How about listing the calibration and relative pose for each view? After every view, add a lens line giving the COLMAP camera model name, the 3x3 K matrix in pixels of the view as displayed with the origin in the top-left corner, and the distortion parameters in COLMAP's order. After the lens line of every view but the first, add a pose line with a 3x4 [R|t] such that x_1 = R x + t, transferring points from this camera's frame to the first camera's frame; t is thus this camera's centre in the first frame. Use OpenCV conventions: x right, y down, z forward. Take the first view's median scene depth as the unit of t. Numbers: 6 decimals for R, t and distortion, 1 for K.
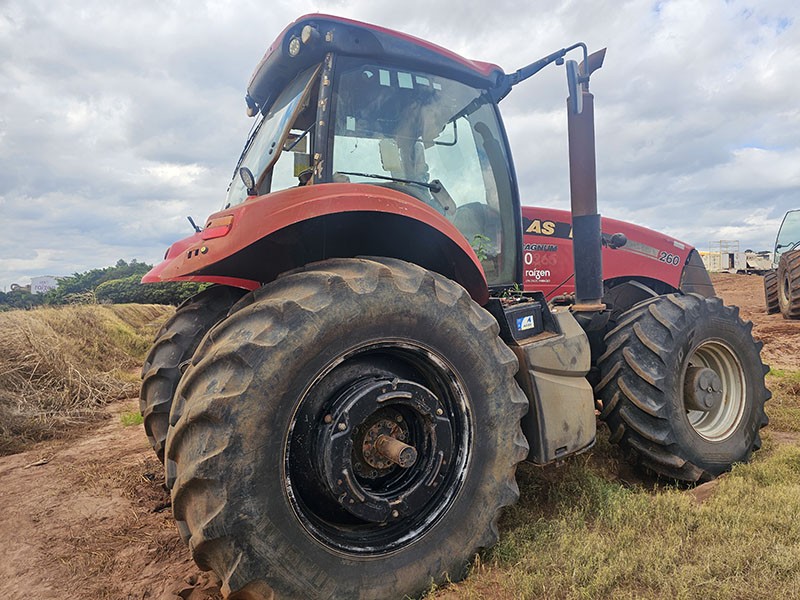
lens RADIAL K [[540.2, 0, 412.7], [0, 540.2, 310.3], [0, 0, 1]] dist [0.091810, -0.082577]
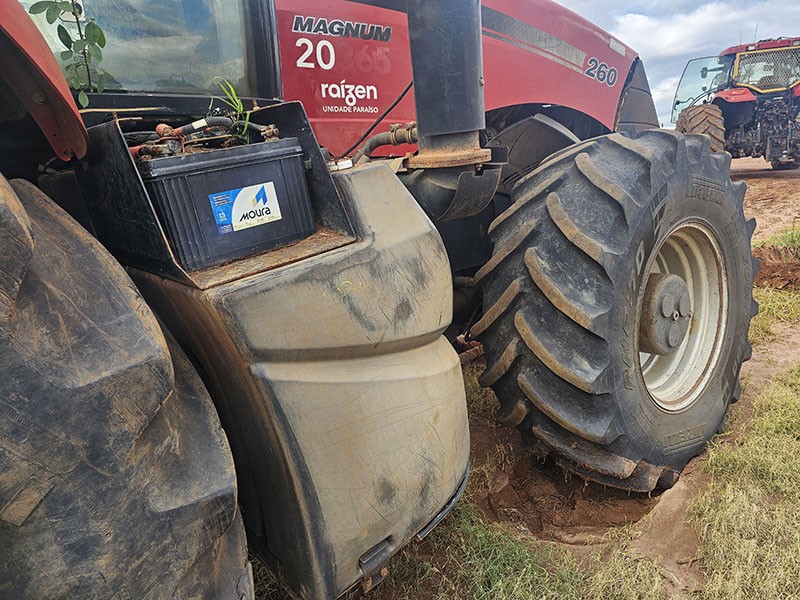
lens RADIAL K [[550.0, 0, 398.8], [0, 550.0, 304.7], [0, 0, 1]] dist [0.106118, -0.108959]
pose [[0.984095, -0.072169, 0.162323, 0.235768], [0.038402, 0.978579, 0.202259, 0.017178], [-0.173442, -0.192808, 0.965786, 0.659863]]
